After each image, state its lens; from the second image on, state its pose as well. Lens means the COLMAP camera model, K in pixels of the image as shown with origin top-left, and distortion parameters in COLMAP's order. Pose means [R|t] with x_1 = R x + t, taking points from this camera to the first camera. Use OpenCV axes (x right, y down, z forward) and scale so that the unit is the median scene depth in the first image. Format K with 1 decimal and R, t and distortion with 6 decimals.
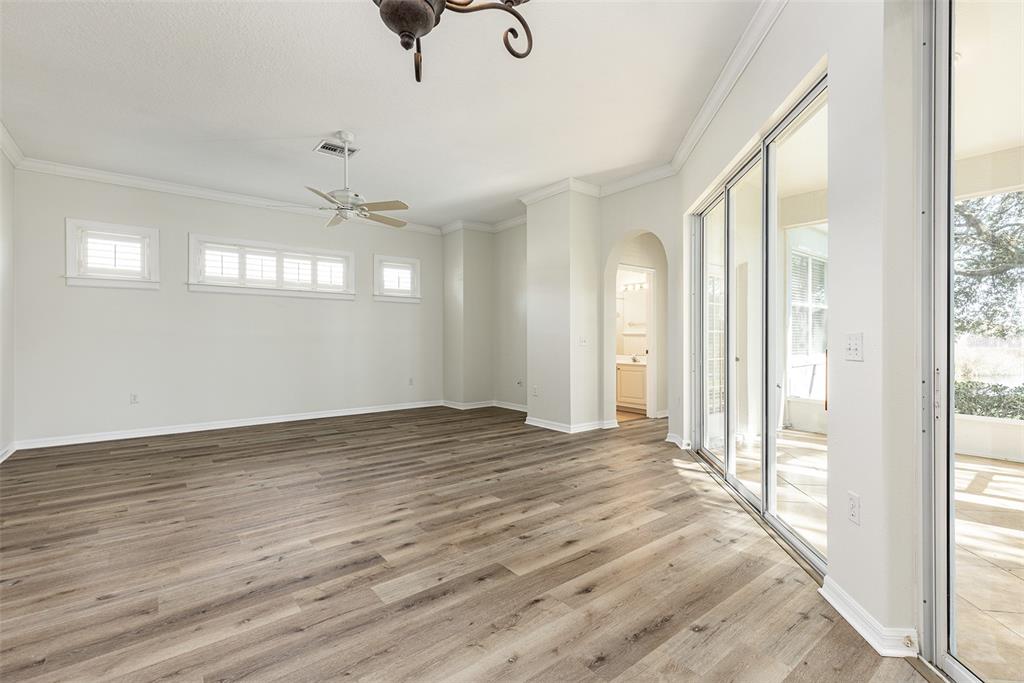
lens RADIAL K [[461.4, 0, 523.3], [0, 461.4, 339.7], [0, 0, 1]] dist [0.000724, -0.000695]
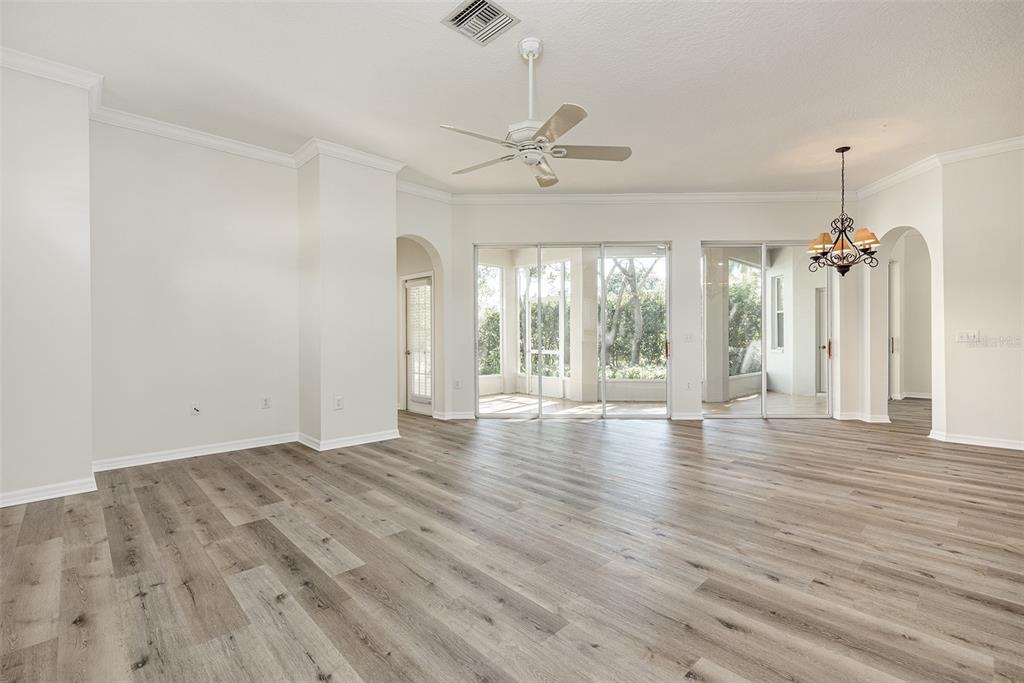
lens RADIAL K [[471.6, 0, 512.0], [0, 471.6, 335.4], [0, 0, 1]] dist [0.001199, -0.000286]
pose [[-0.082789, 0.000923, 0.996567, -1.392936], [-0.000312, 0.999999, -0.000952, 0.002803], [-0.996567, -0.000390, -0.082789, 1.376845]]
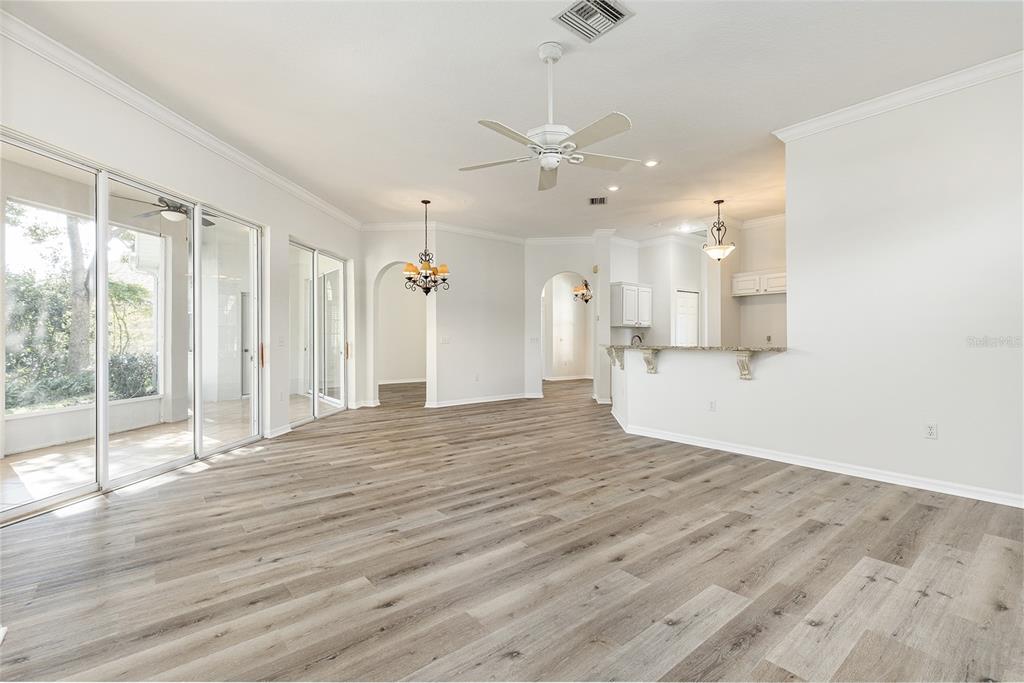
lens RADIAL K [[461.4, 0, 523.3], [0, 461.4, 339.7], [0, 0, 1]] dist [0.000724, -0.000695]
pose [[-0.999618, 0.001424, -0.027612, -0.407586], [0.001409, 0.999999, 0.000546, 0.002209], [0.027613, 0.000507, -0.999619, 2.156837]]
